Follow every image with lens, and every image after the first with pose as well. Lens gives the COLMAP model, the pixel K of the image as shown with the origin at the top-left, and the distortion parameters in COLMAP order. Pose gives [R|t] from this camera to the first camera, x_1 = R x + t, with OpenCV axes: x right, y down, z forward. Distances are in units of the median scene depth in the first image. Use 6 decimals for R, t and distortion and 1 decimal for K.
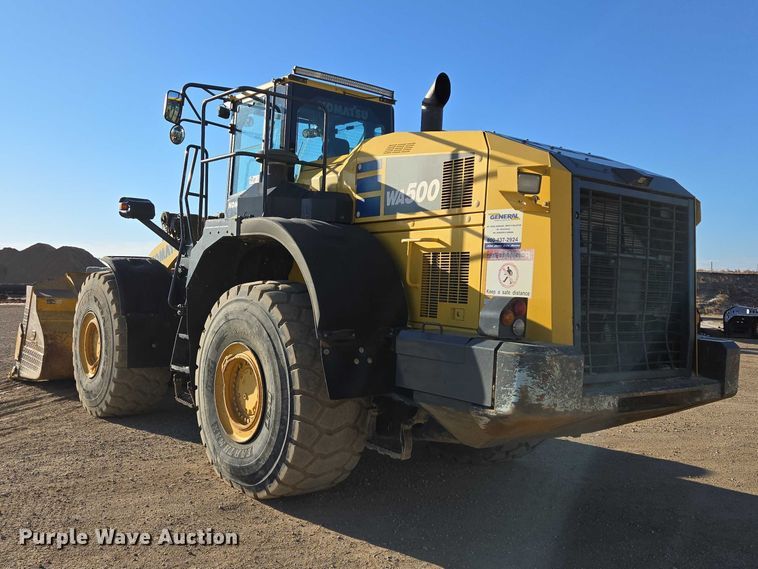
lens RADIAL K [[692.9, 0, 378.5], [0, 692.9, 303.3], [0, 0, 1]] dist [0.077286, -0.000105]
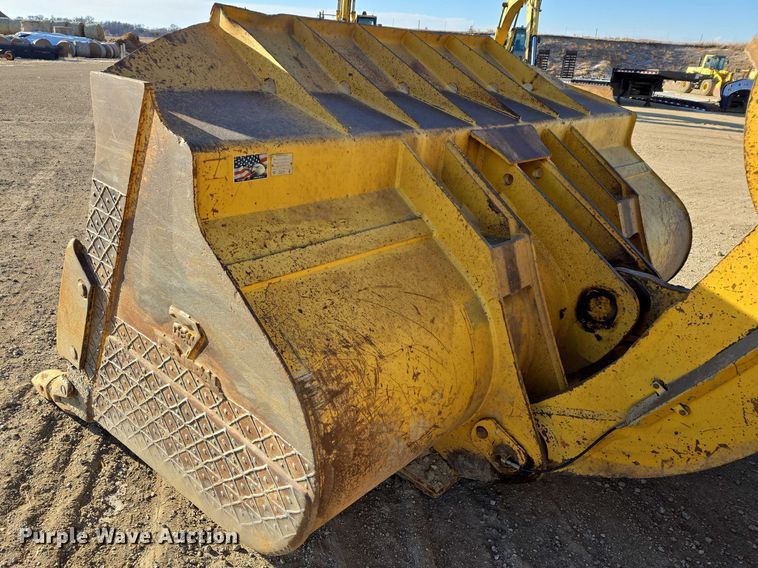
lens RADIAL K [[535.3, 0, 357.5], [0, 535.3, 284.0], [0, 0, 1]] dist [0.047814, -0.000013]
pose [[0.987289, -0.040323, 0.153732, -0.955170], [-0.021169, 0.925299, 0.378647, -0.059026], [-0.157516, -0.377088, 0.912684, 1.768324]]
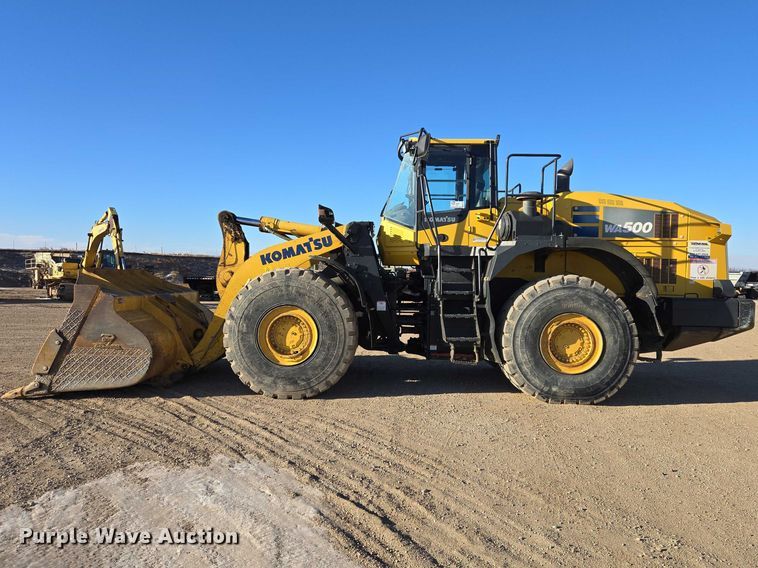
lens RADIAL K [[535.3, 0, 357.5], [0, 535.3, 284.0], [0, 0, 1]] dist [0.047814, -0.000013]
pose [[0.632434, -0.040478, 0.773556, -1.685536], [0.030826, 0.999158, 0.027081, -0.069472], [-0.774001, 0.006719, 0.633149, 0.666890]]
